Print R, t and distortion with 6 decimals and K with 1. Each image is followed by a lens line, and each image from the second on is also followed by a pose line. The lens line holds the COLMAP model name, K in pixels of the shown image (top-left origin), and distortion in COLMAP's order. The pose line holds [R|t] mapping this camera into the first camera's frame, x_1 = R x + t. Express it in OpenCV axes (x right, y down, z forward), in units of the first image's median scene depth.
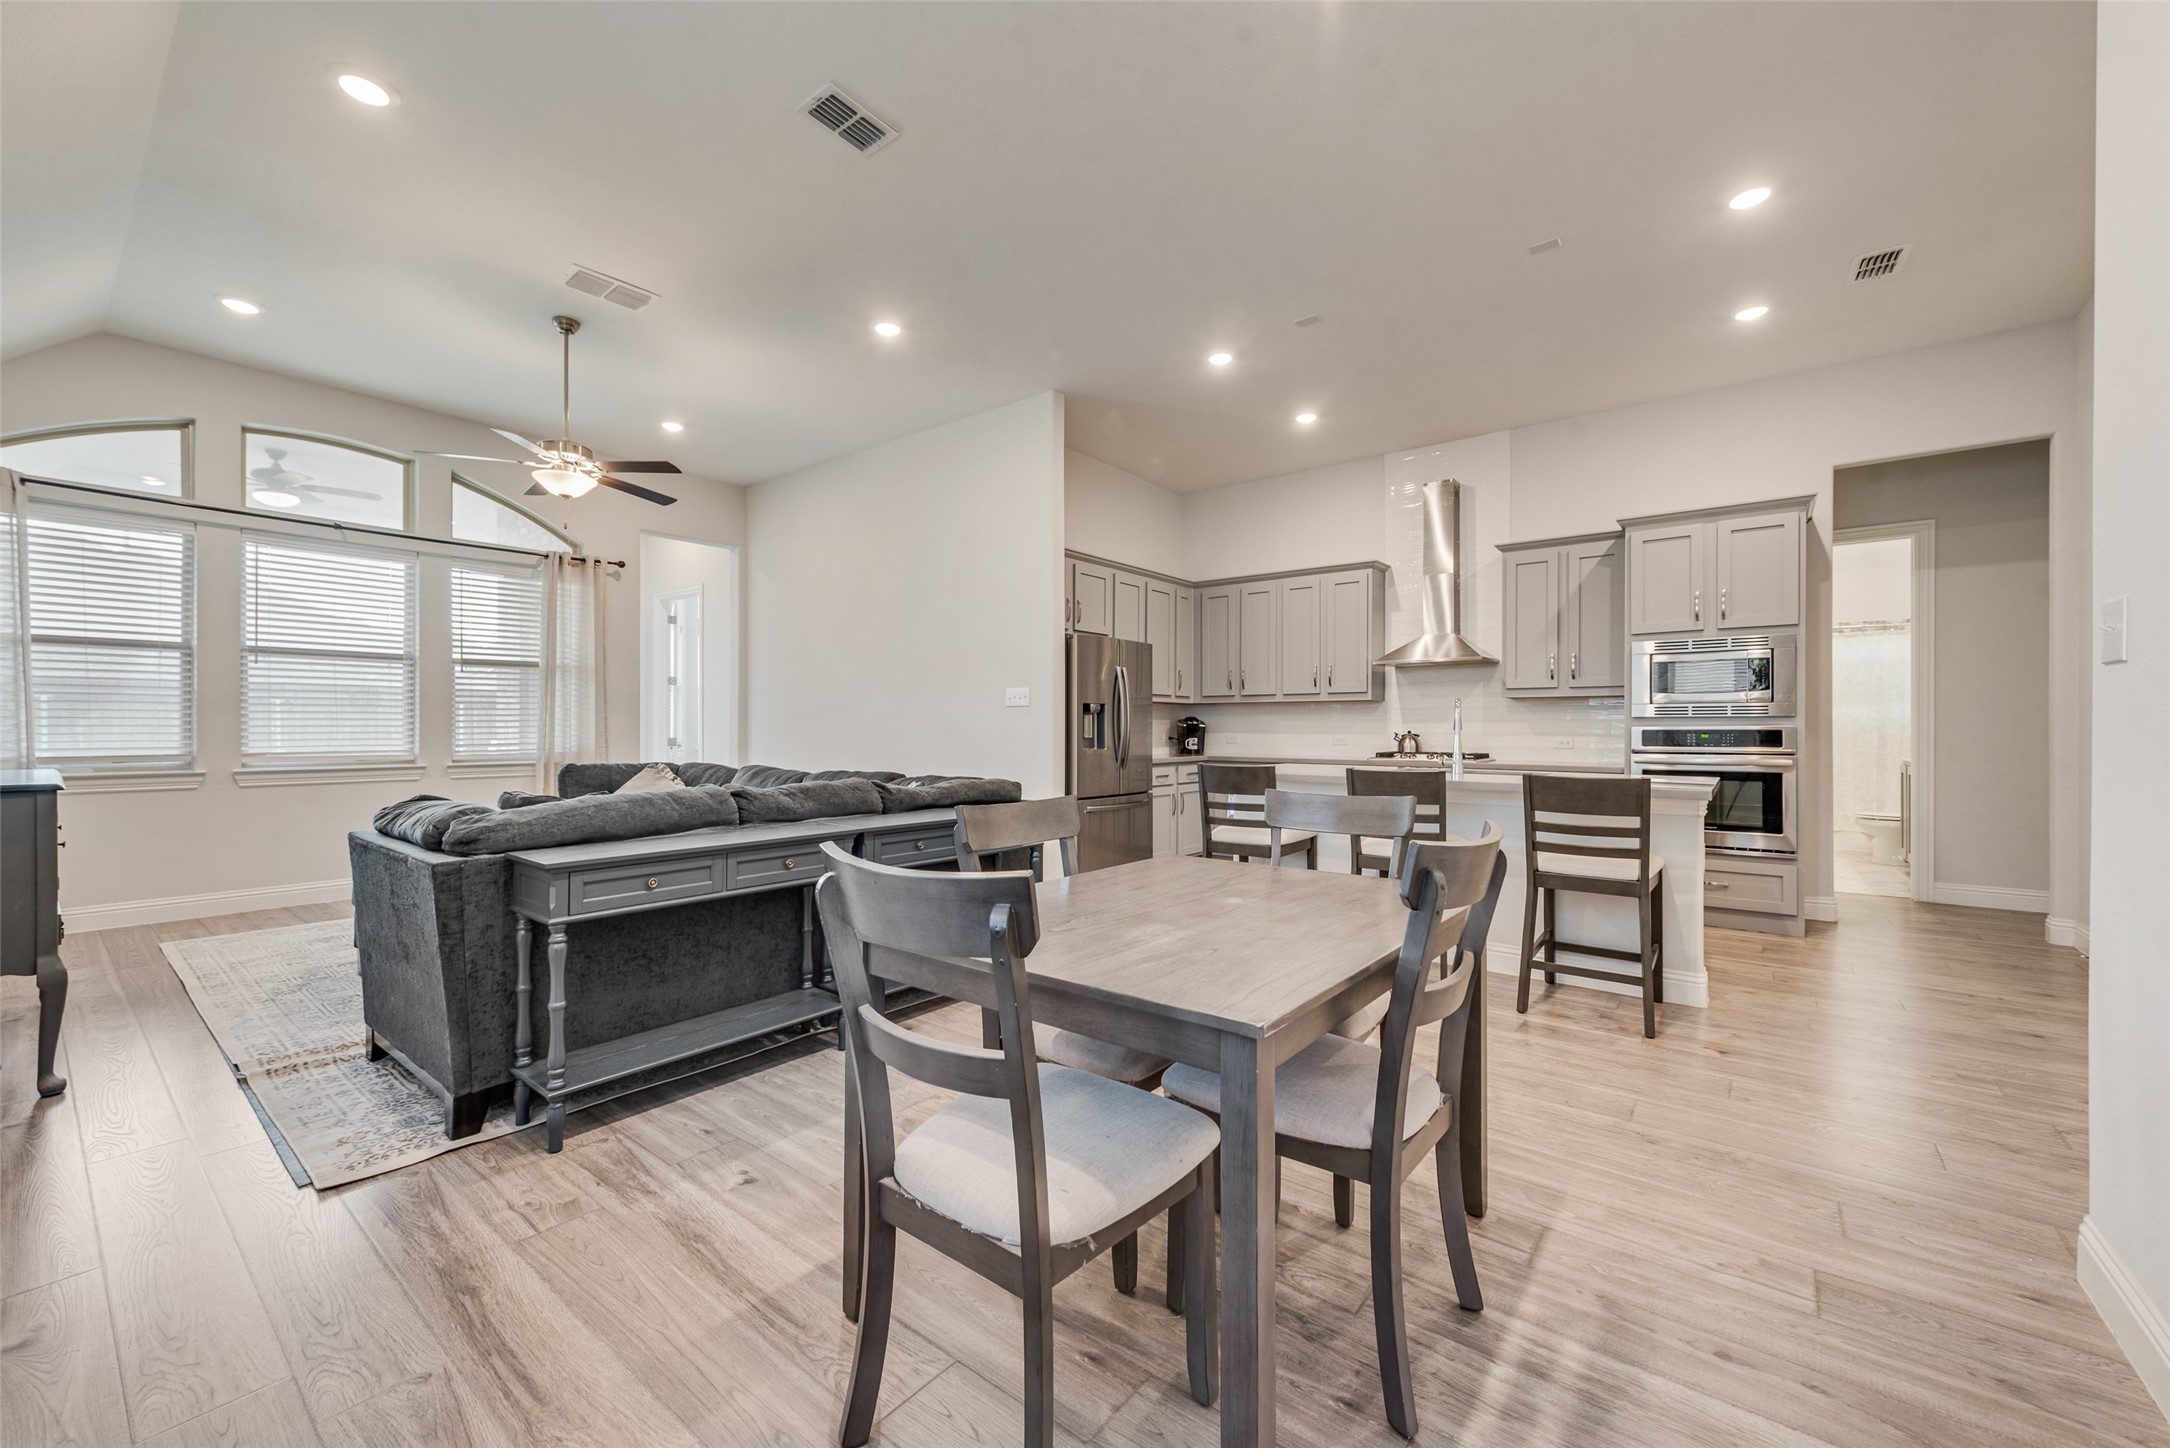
lens RADIAL K [[847.8, 0, 1073.8], [0, 847.8, 727.1], [0, 0, 1]] dist [0.014821, -0.004543]
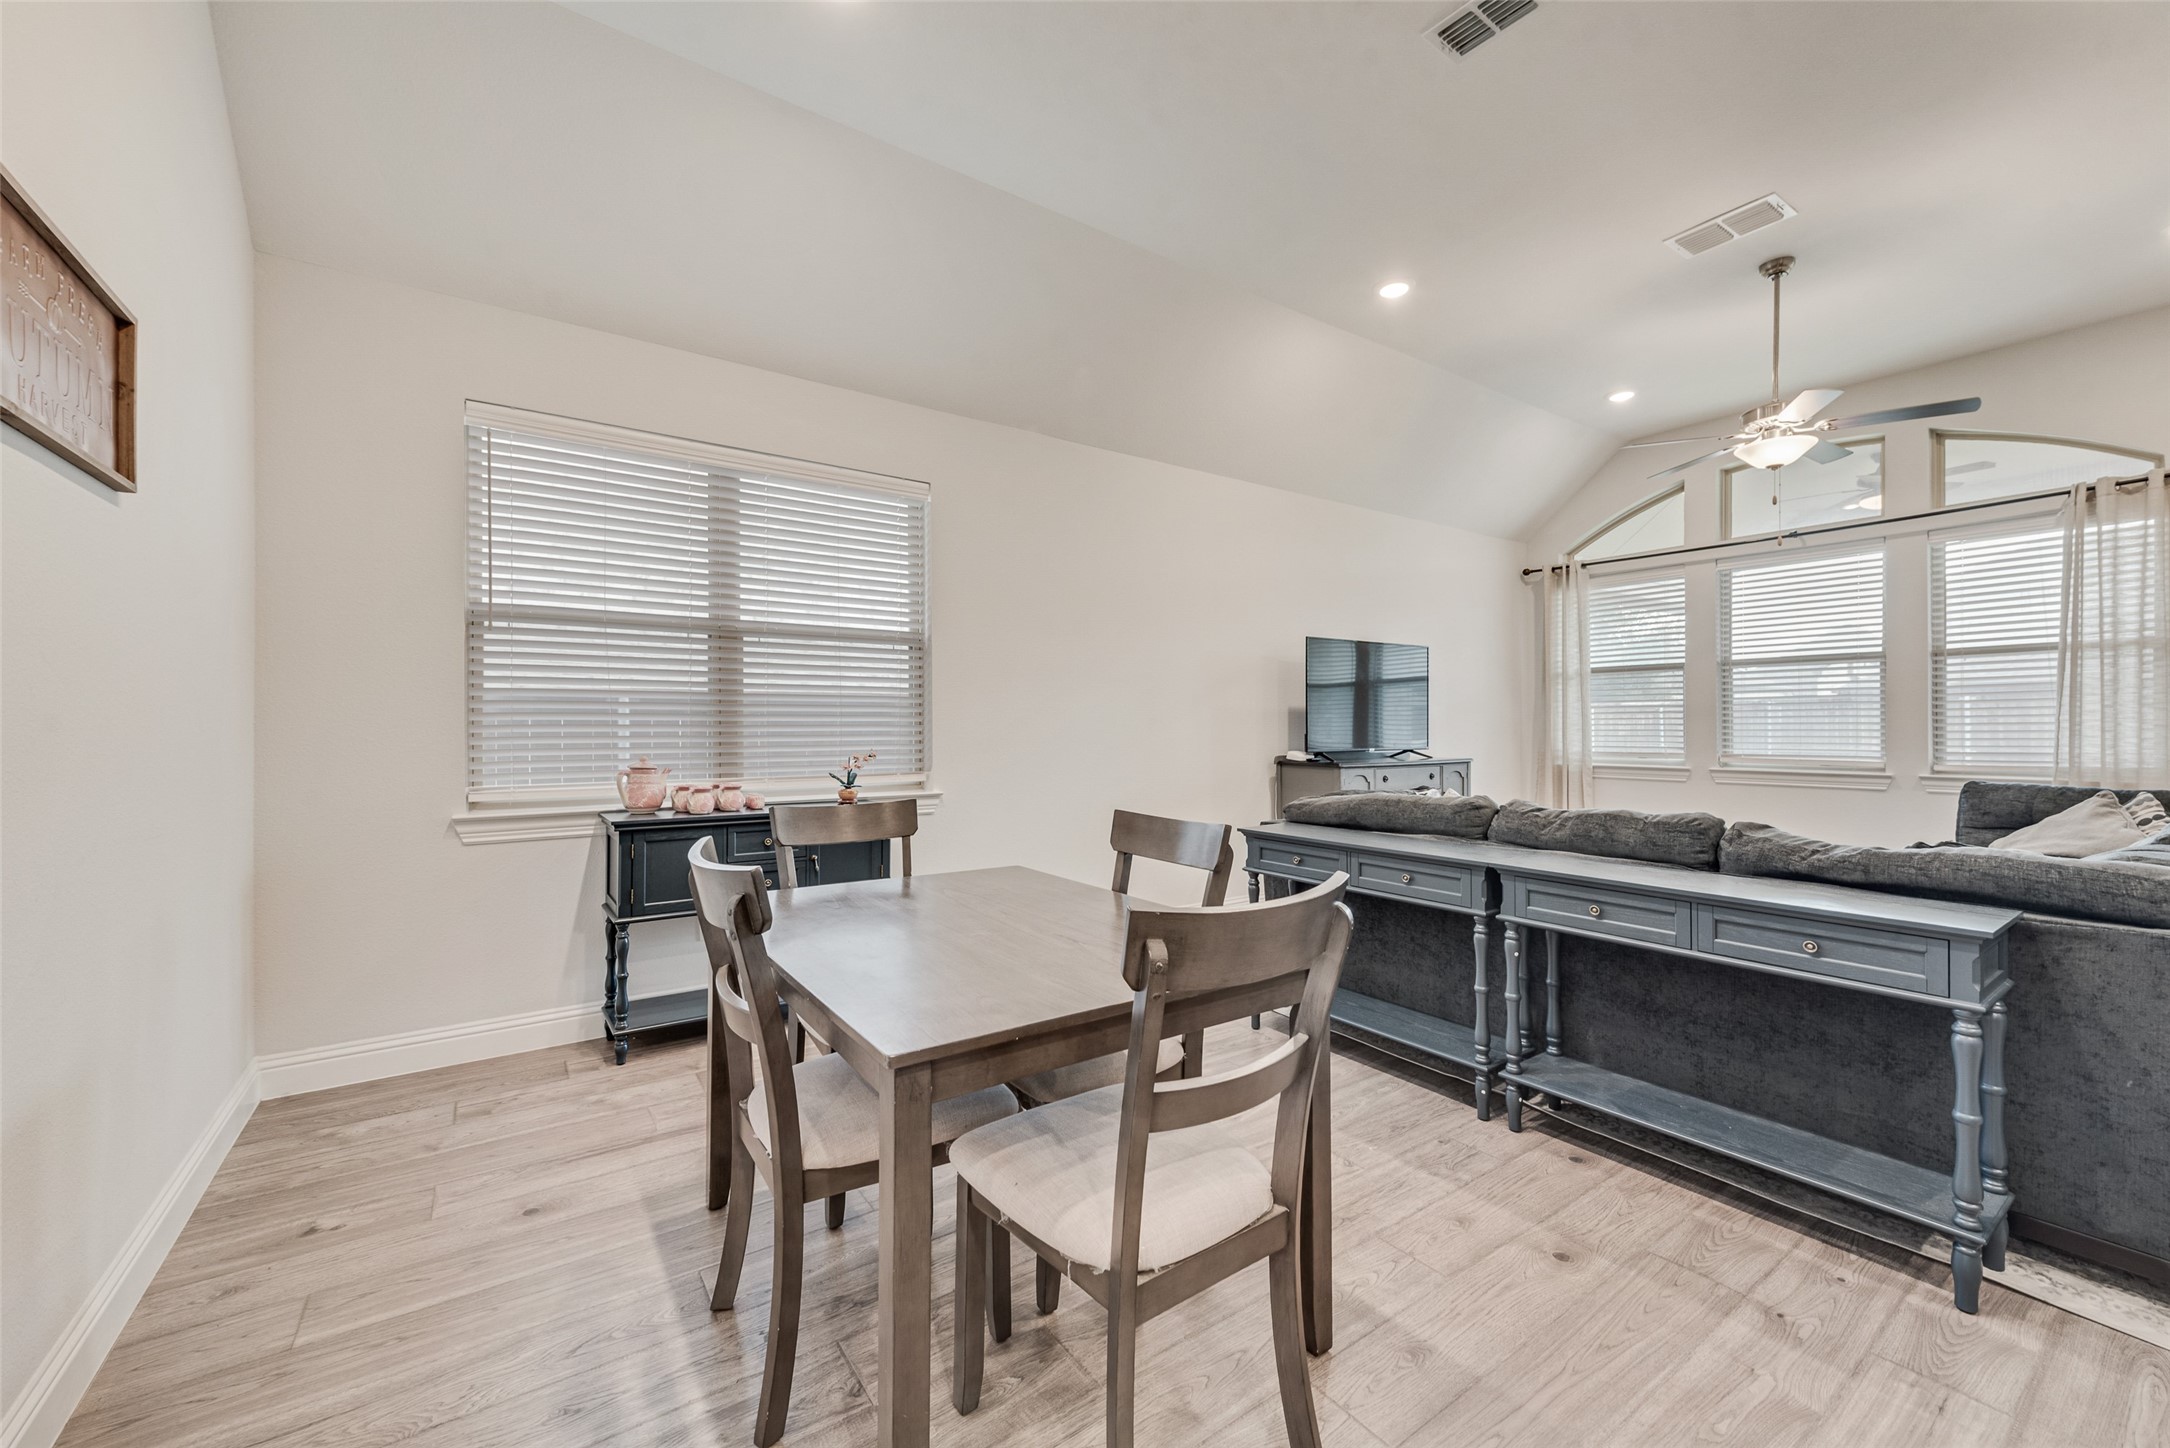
lens RADIAL K [[847.8, 0, 1076.3], [0, 847.8, 726.7], [0, 0, 1]] dist [0.014821, -0.004543]
pose [[-0.285008, 0.000365, -0.958525, 0.383963], [0.003546, 0.999993, -0.000674, -0.007890], [0.958518, -0.003591, -0.285008, 0.496180]]
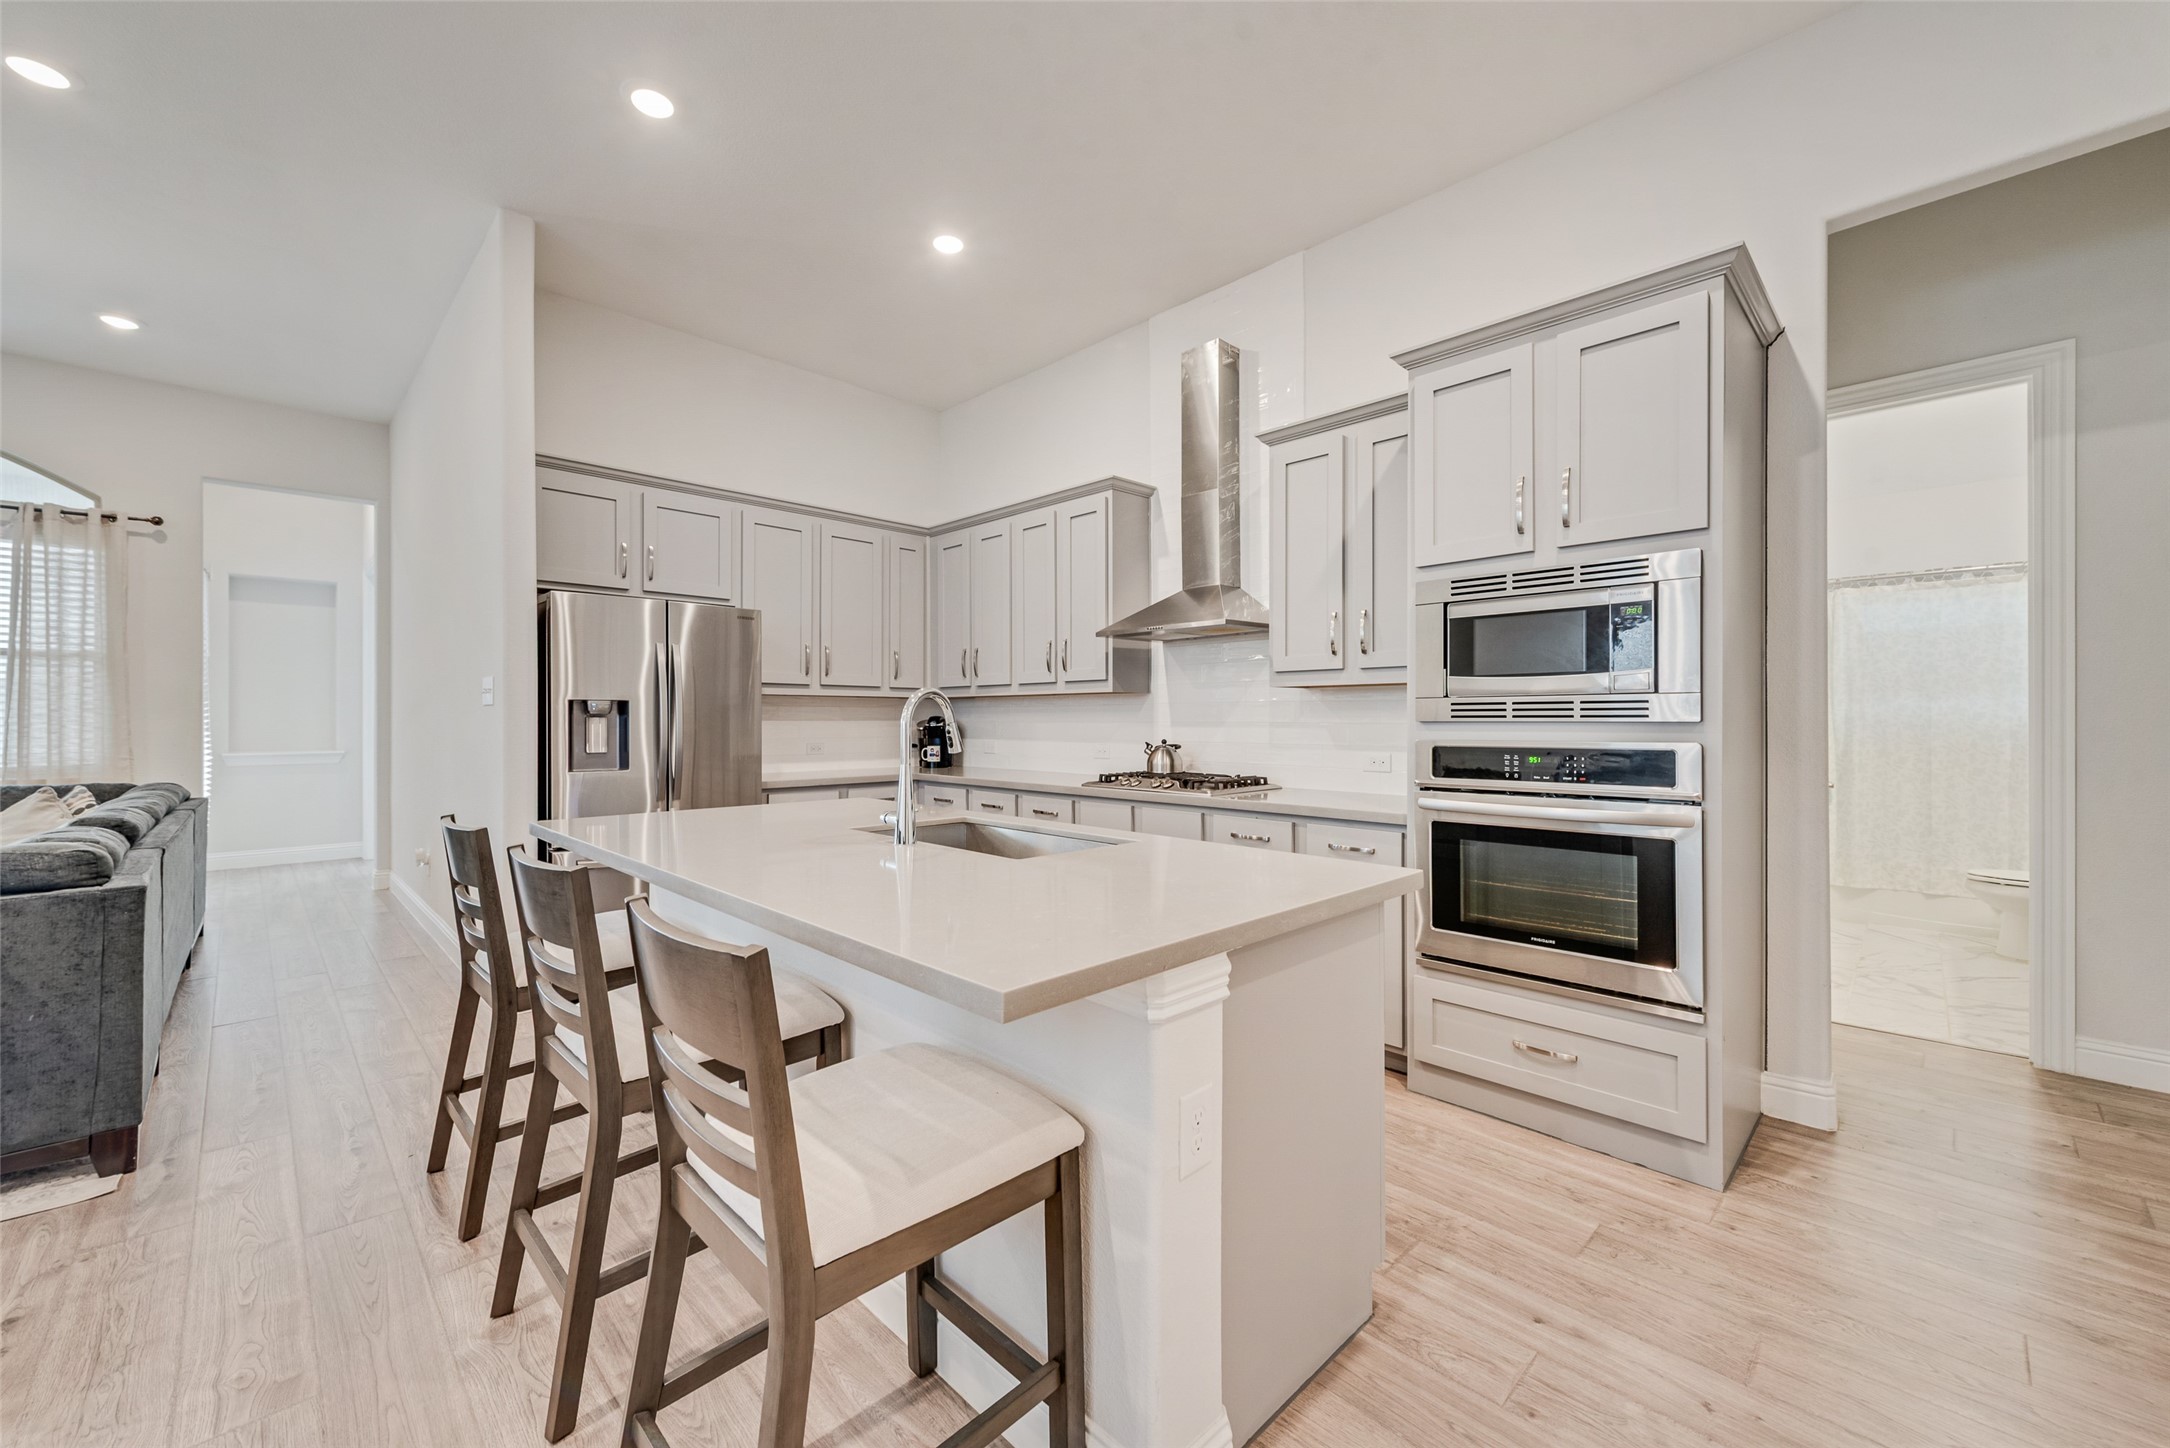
lens RADIAL K [[847.8, 0, 1071.2], [0, 847.8, 720.3], [0, 0, 1]] dist [0.014821, -0.004543]
pose [[0.991952, -0.001642, -0.126606, 0.506551], [0.001793, 0.999998, 0.001078, -0.013349], [0.126604, -0.001297, 0.991952, 0.440690]]
